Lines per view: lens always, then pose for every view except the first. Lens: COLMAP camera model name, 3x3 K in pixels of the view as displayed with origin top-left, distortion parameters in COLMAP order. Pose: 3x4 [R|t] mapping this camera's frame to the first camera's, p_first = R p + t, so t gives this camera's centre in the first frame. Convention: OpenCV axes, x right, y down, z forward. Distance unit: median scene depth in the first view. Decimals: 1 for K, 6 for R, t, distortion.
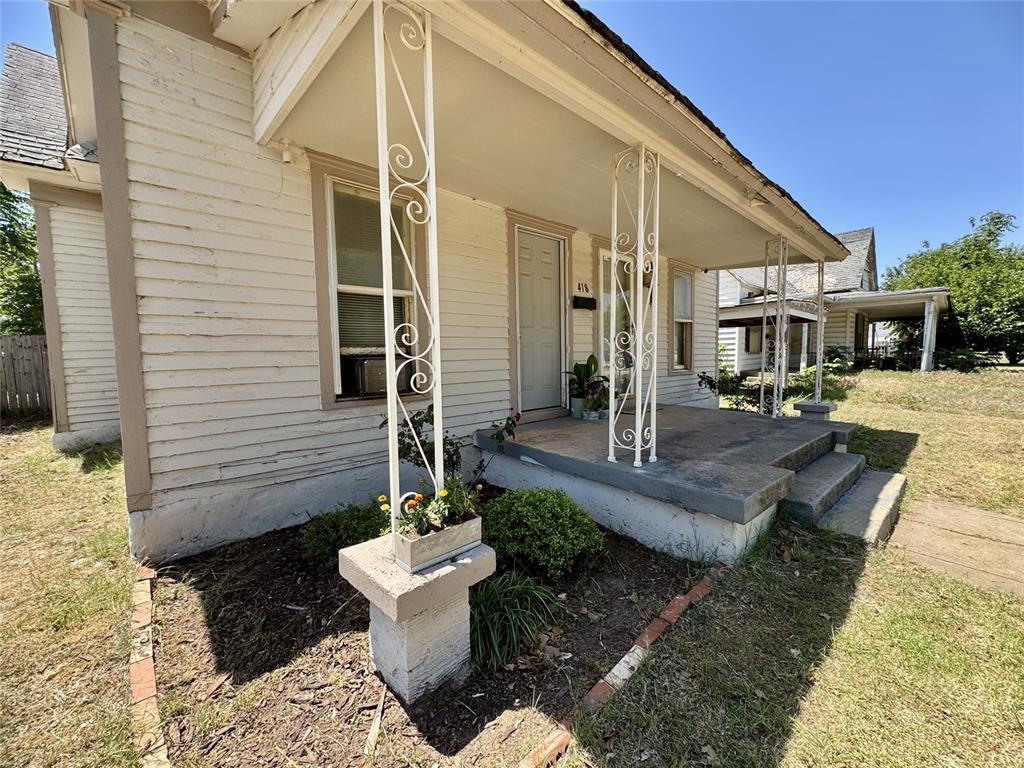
lens RADIAL K [[416.3, 0, 512.0], [0, 416.3, 384.0], [0, 0, 1]] dist [-0.000097, -0.000406]
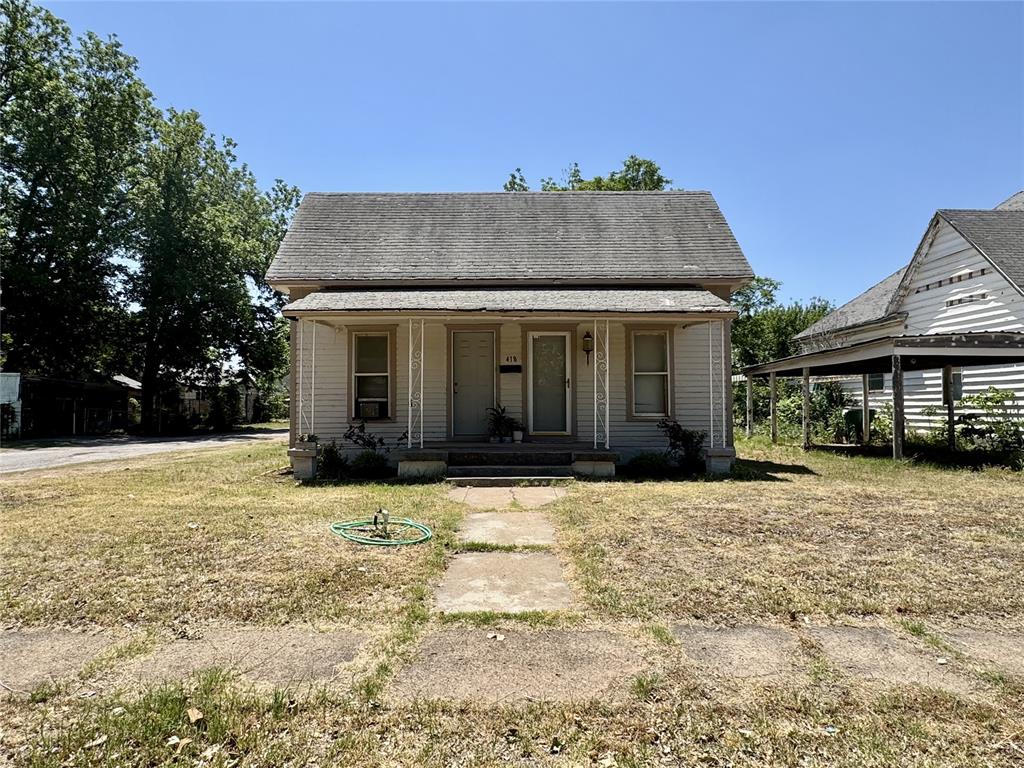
lens RADIAL K [[632.8, 0, 512.0], [0, 632.8, 384.0], [0, 0, 1]] dist [0.004258, 0.001180]
pose [[0.742469, -0.014669, -0.669720, 2.080294], [-0.053875, 0.995214, -0.081526, 0.062705], [0.667711, 0.096612, 0.738125, -0.867049]]
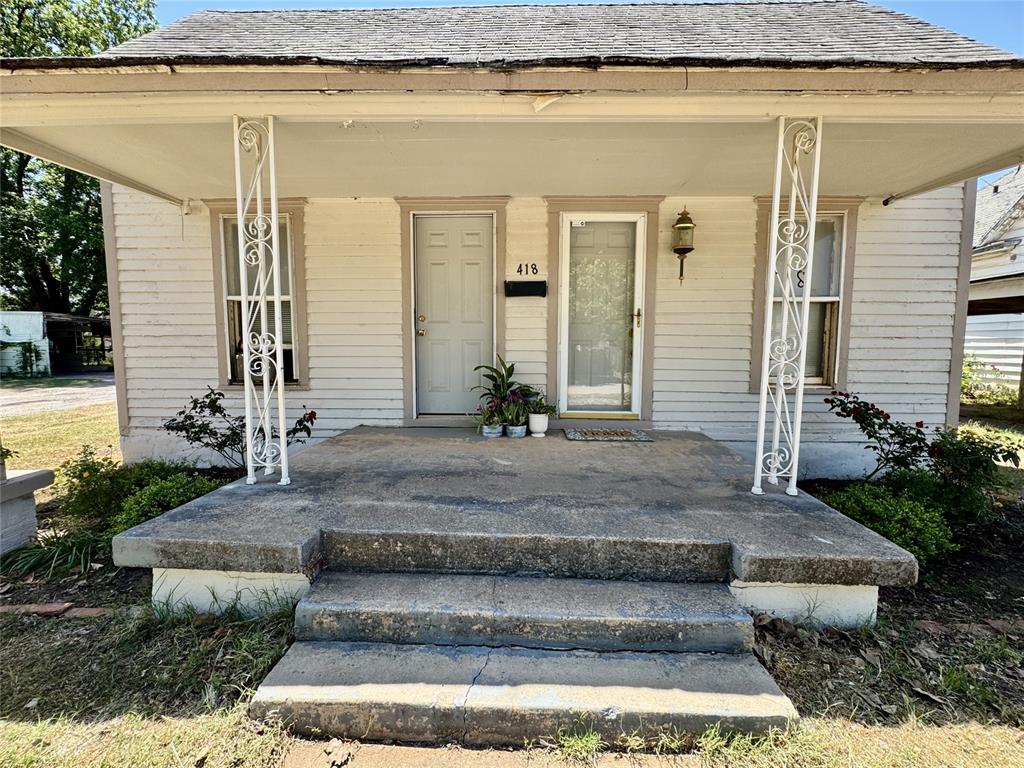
lens RADIAL K [[424.9, 0, 512.0], [0, 424.9, 384.0], [0, 0, 1]] dist [-0.001314, -0.000237]
pose [[0.719870, 0.079861, -0.689500, 0.860168], [-0.064022, 0.996764, 0.048609, -0.061228], [0.691150, 0.009151, 0.722653, 0.474426]]
